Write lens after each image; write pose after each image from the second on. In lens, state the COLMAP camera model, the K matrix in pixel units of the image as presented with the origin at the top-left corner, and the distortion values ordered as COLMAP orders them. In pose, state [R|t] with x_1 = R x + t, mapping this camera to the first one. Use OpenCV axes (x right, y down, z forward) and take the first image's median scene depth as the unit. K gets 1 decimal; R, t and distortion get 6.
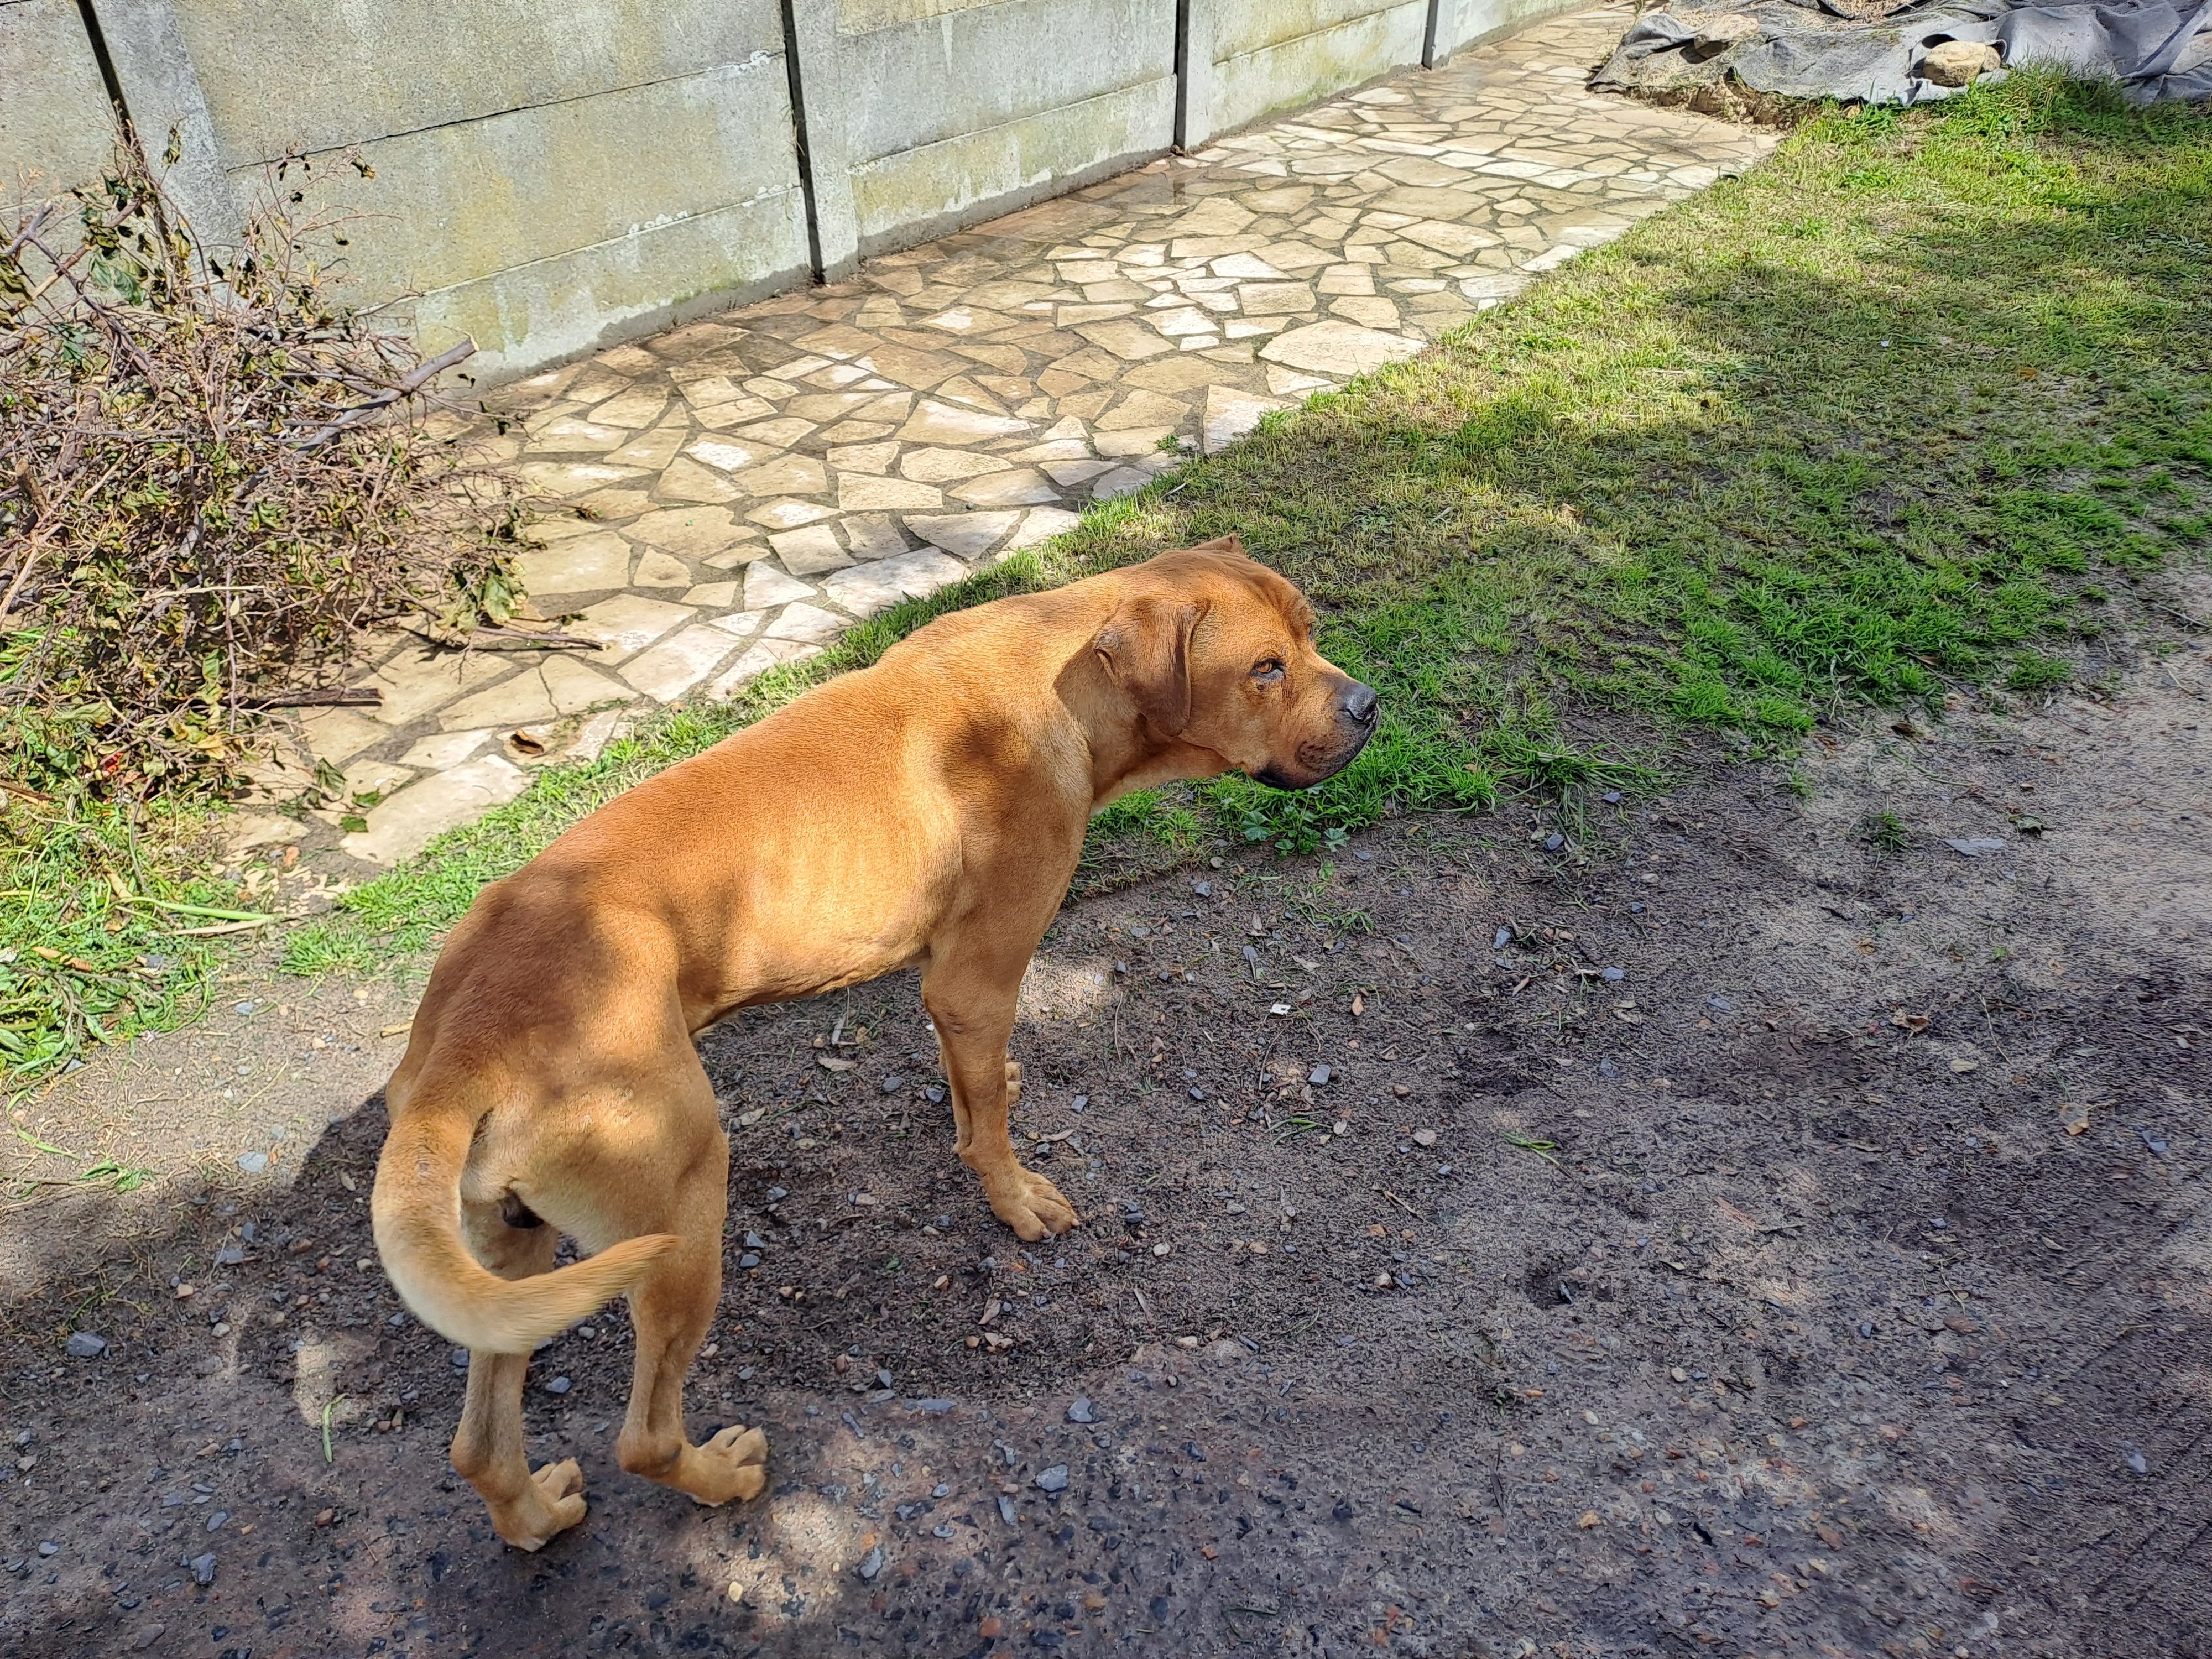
lens RADIAL K [[1640.2, 0, 1050.8], [0, 1640.2, 865.1], [0, 0, 1]] dist [0.074345, -0.076813]
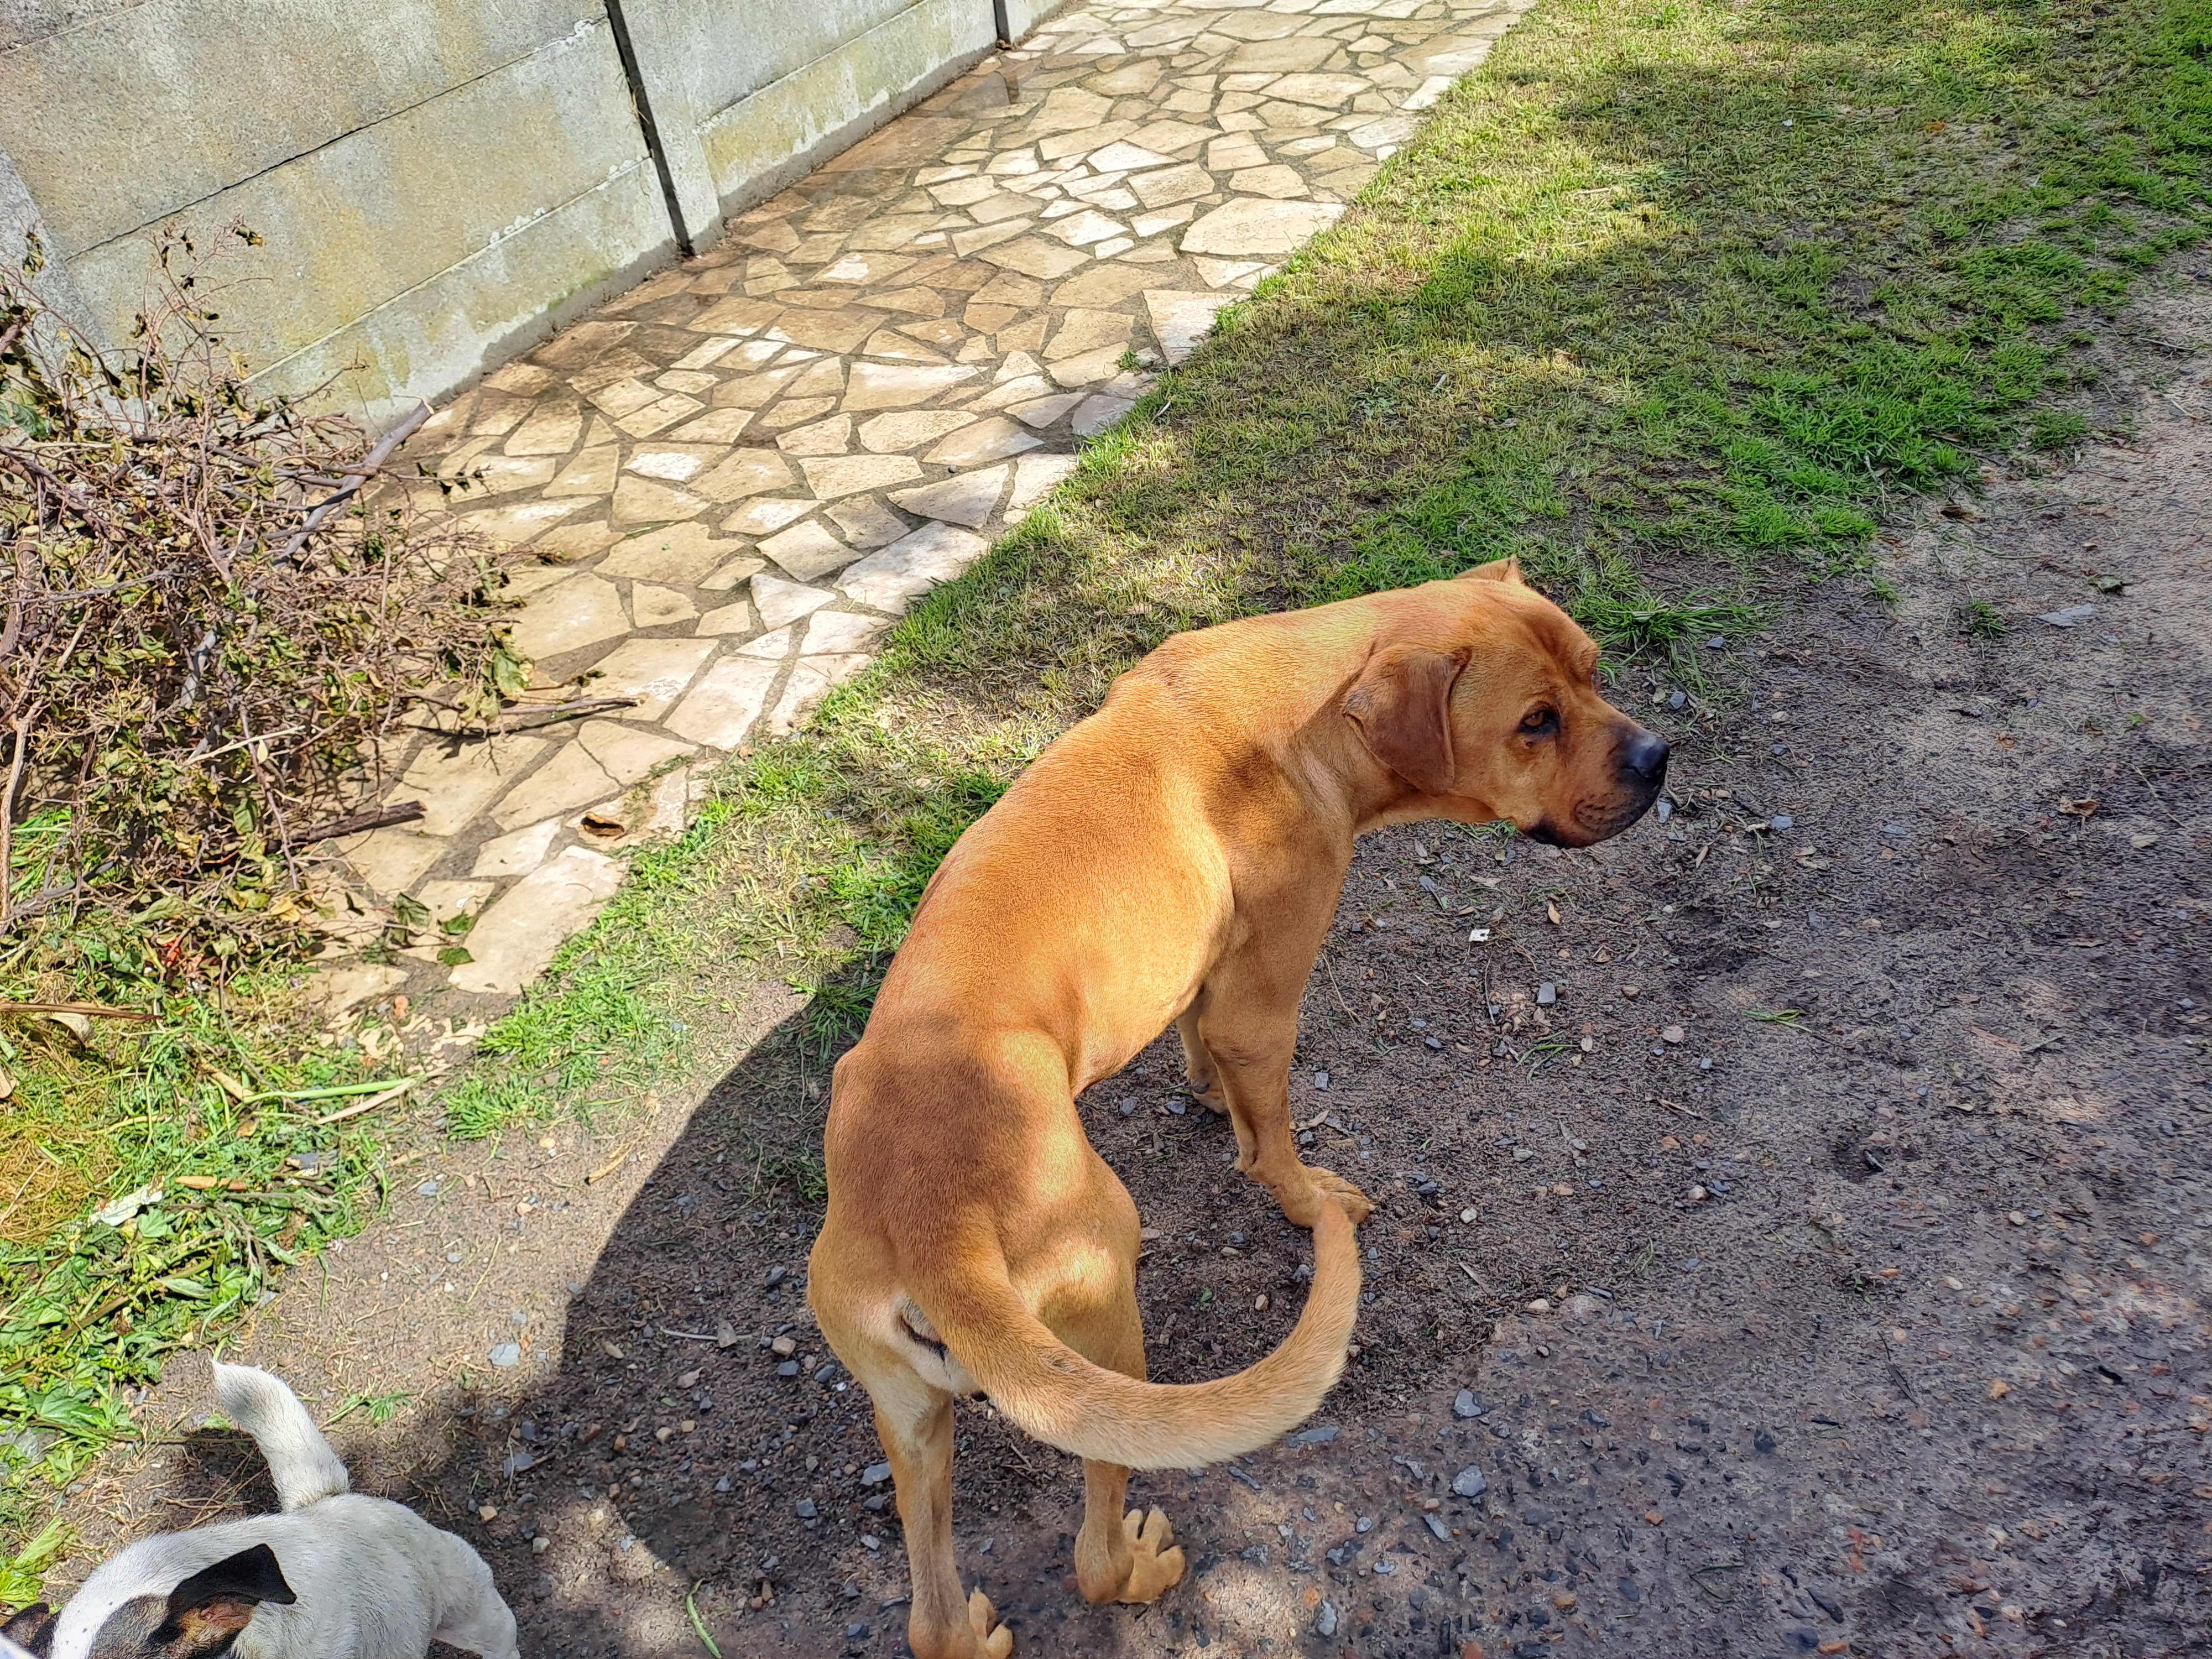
lens RADIAL K [[1640.2, 0, 1086.0], [0, 1640.2, 853.1], [0, 0, 1]] dist [0.074345, -0.076813]
pose [[0.971773, -0.217792, 0.090681, -0.125598], [0.212451, 0.975007, 0.065008, -0.054955], [-0.102573, -0.043908, 0.993756, 0.043887]]
